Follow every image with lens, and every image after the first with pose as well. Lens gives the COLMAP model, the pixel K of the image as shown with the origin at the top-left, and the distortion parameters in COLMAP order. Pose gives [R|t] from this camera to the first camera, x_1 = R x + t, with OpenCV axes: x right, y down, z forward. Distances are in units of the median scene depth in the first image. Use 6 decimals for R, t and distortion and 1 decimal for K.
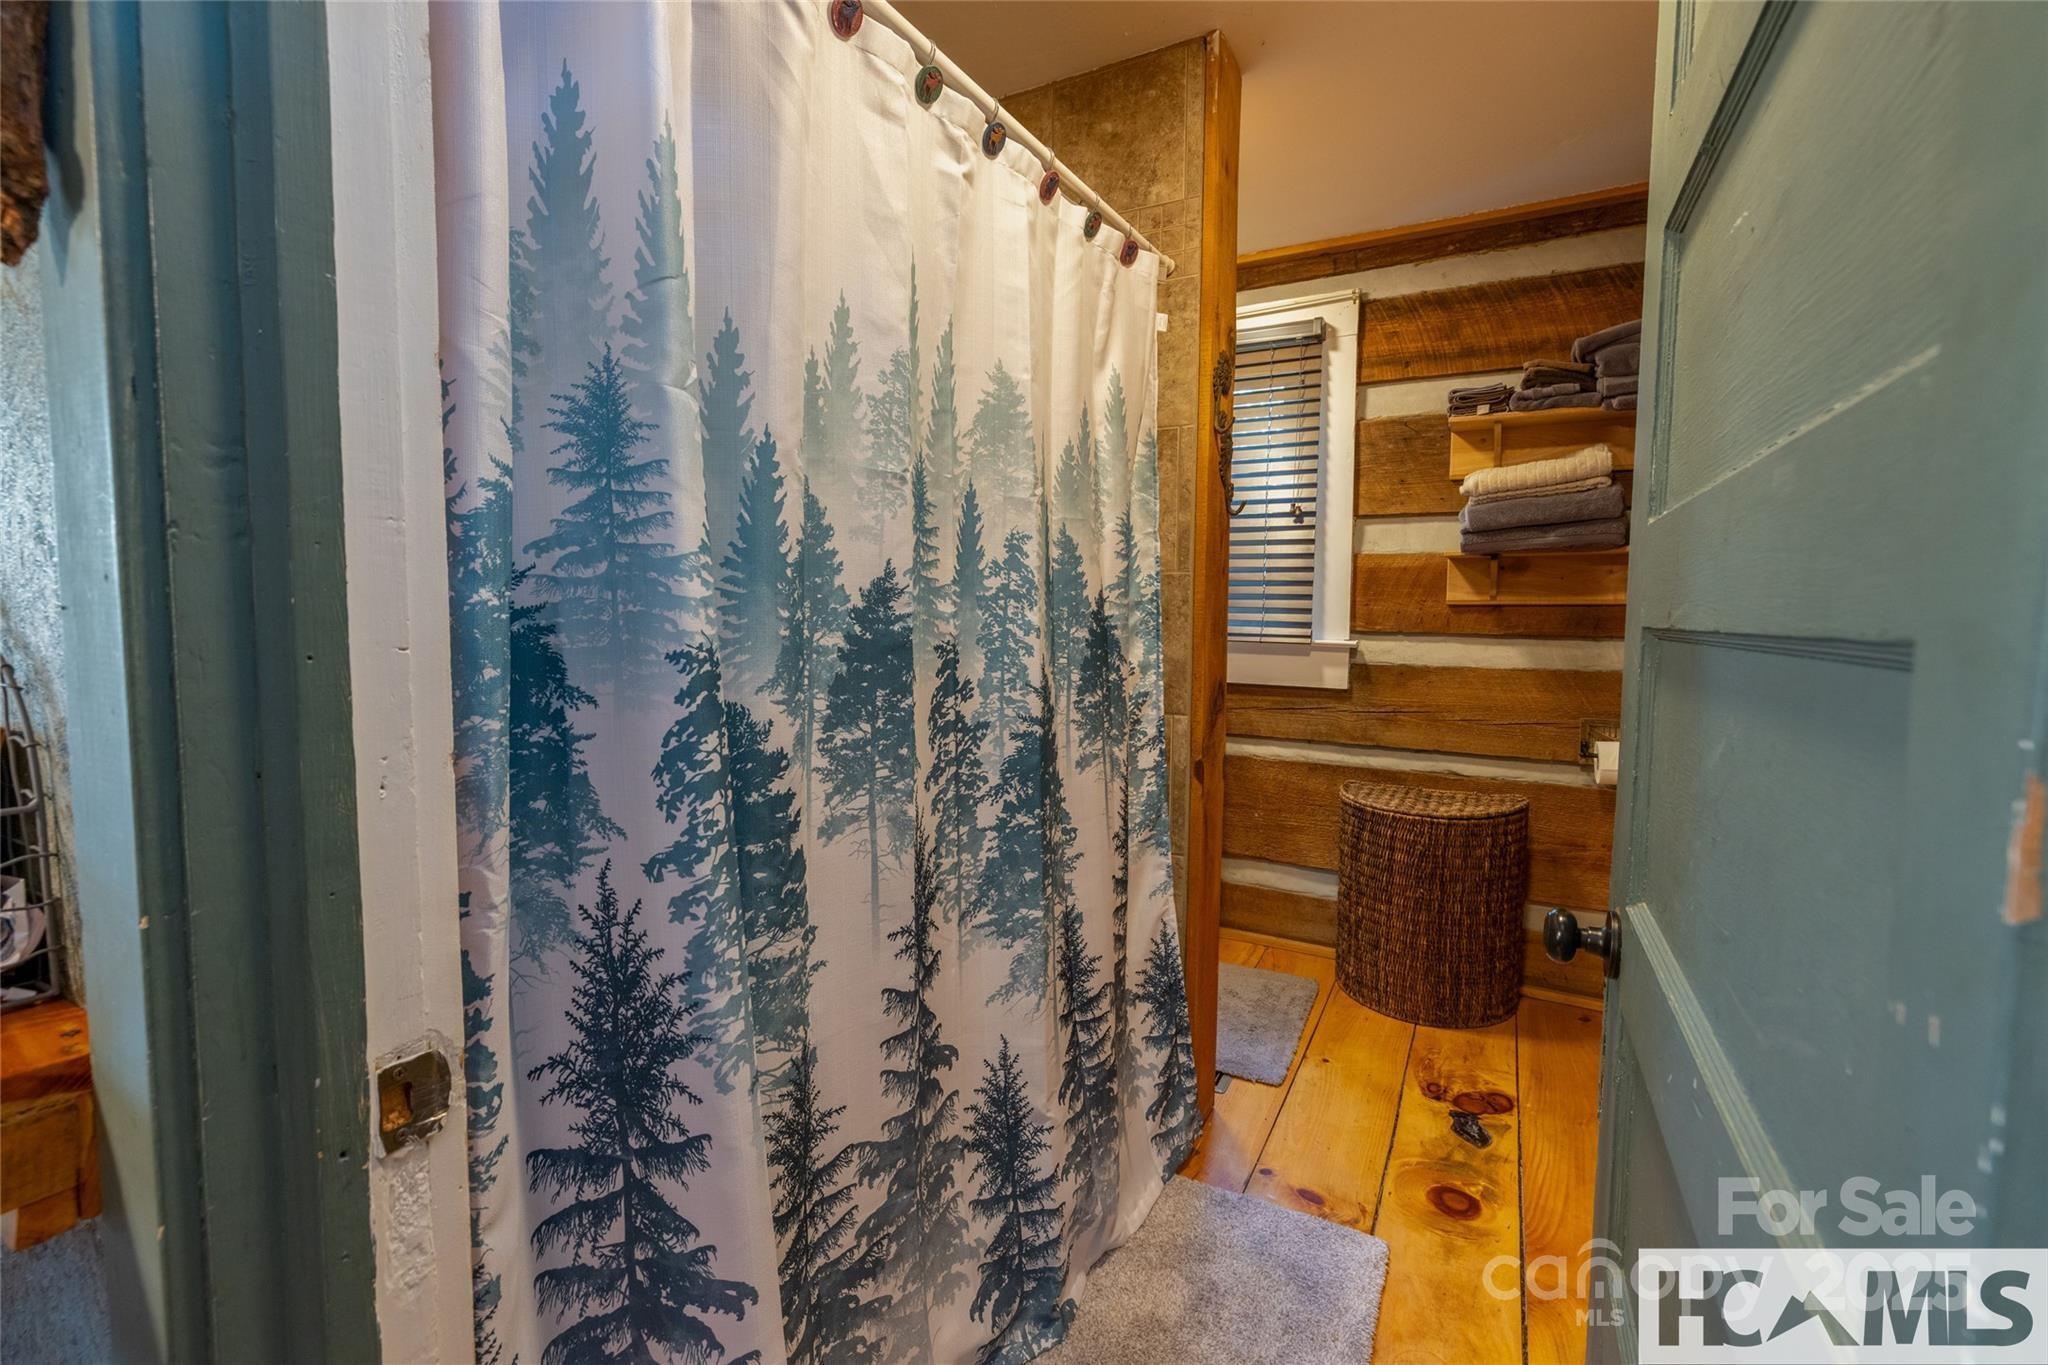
lens RADIAL K [[860.2, 0, 1022.4], [0, 860.2, 676.3], [0, 0, 1]] dist [-0.002049, 0.000080]
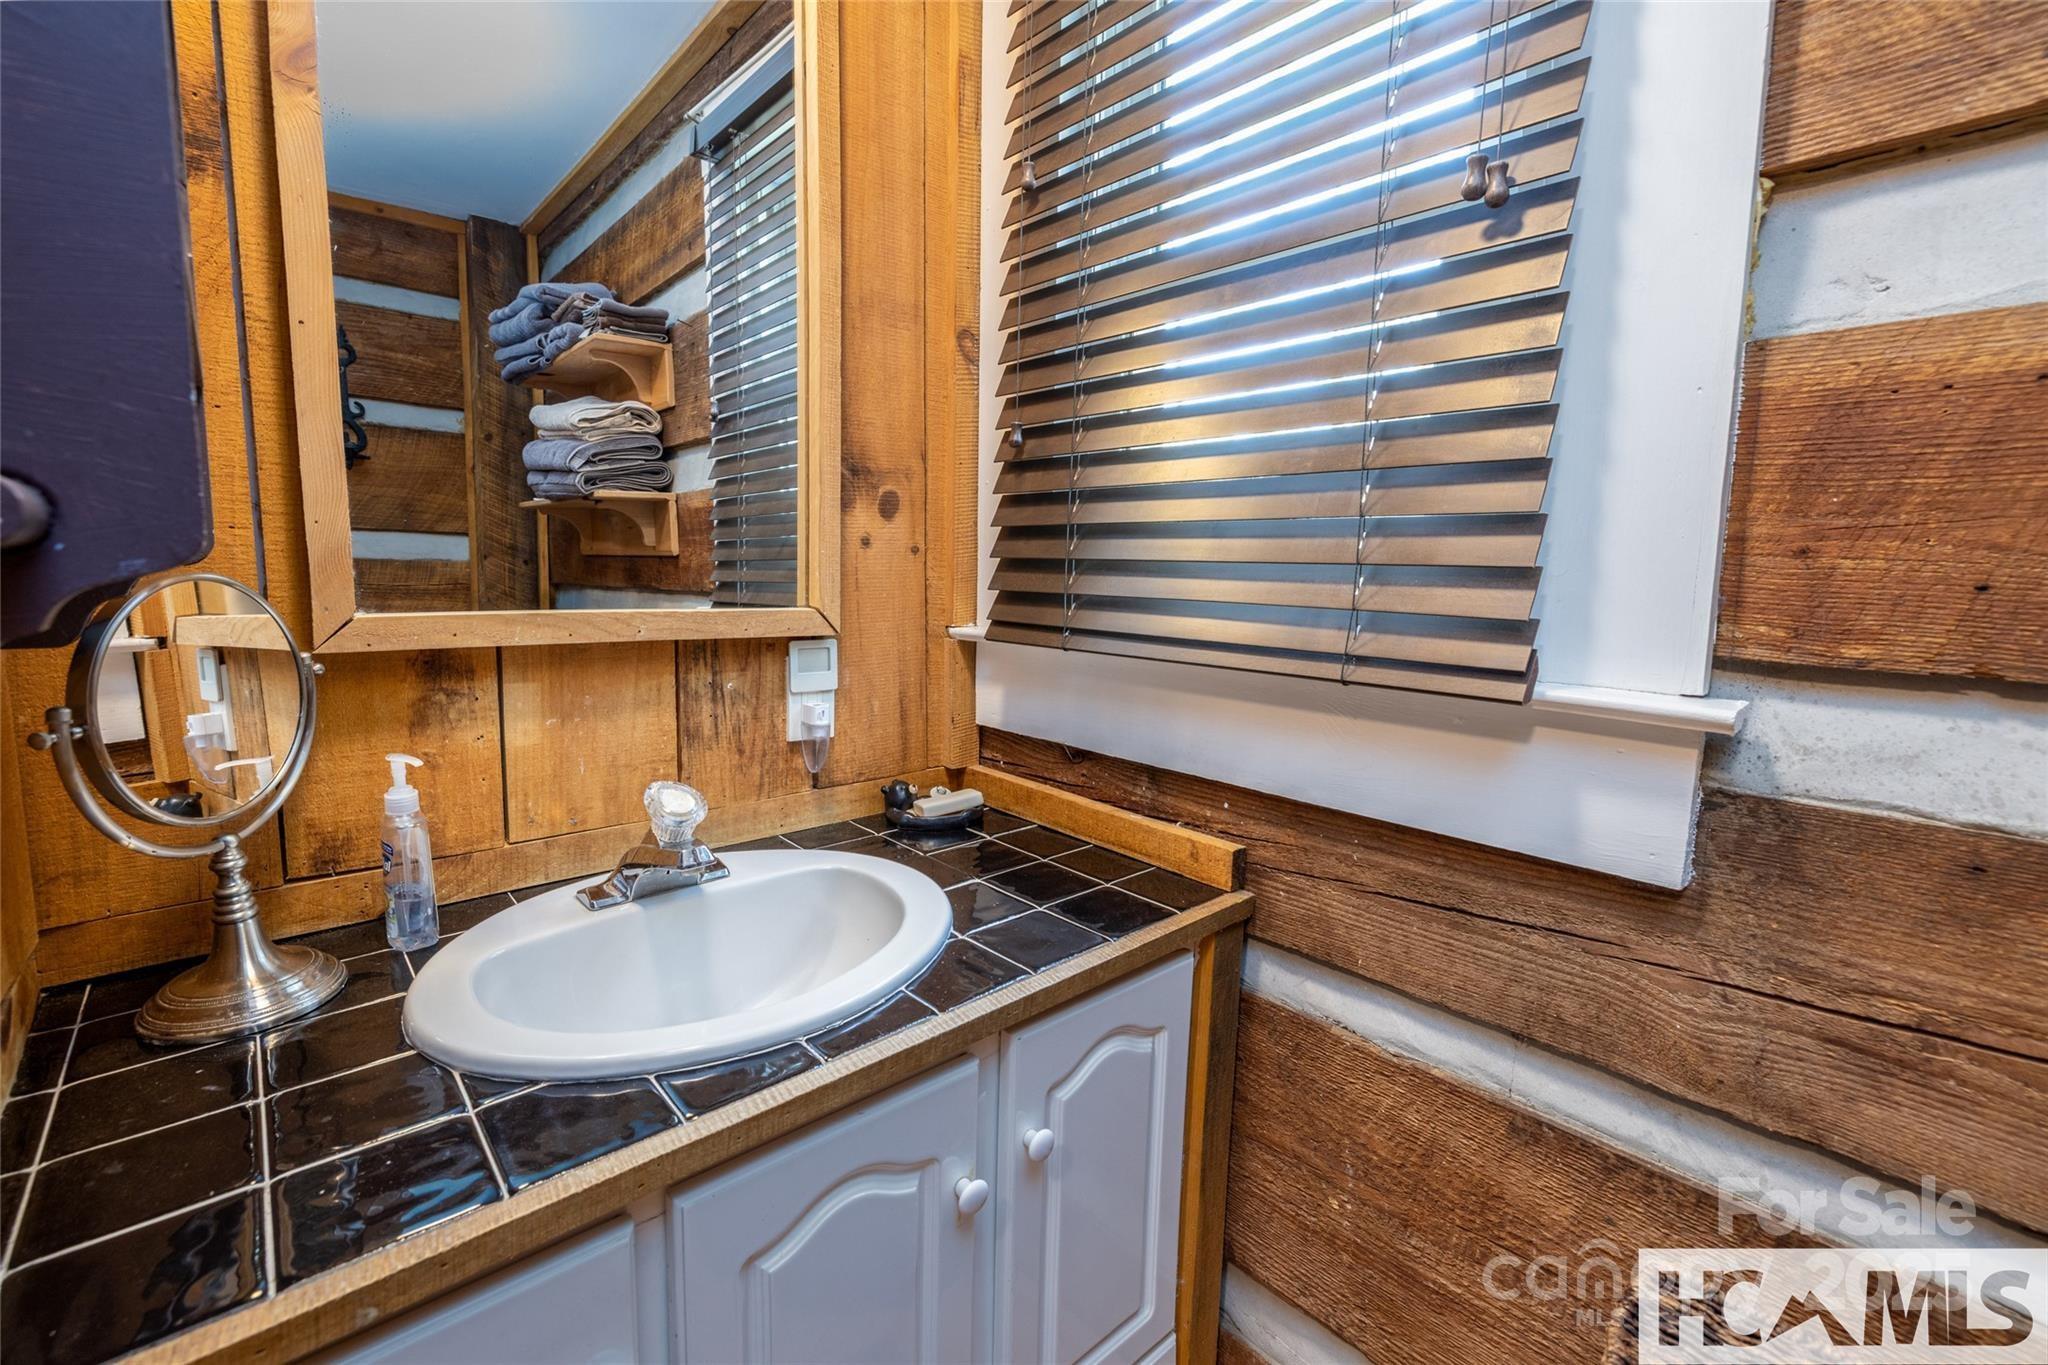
lens RADIAL K [[860.2, 0, 1028.1], [0, 860.2, 672.6], [0, 0, 1]] dist [-0.002049, 0.000080]
pose [[0.951498, 0.044262, -0.304454, 0.271119], [-0.034609, 0.998715, 0.037033, -0.051783], [0.305701, -0.024699, 0.951807, 0.708814]]
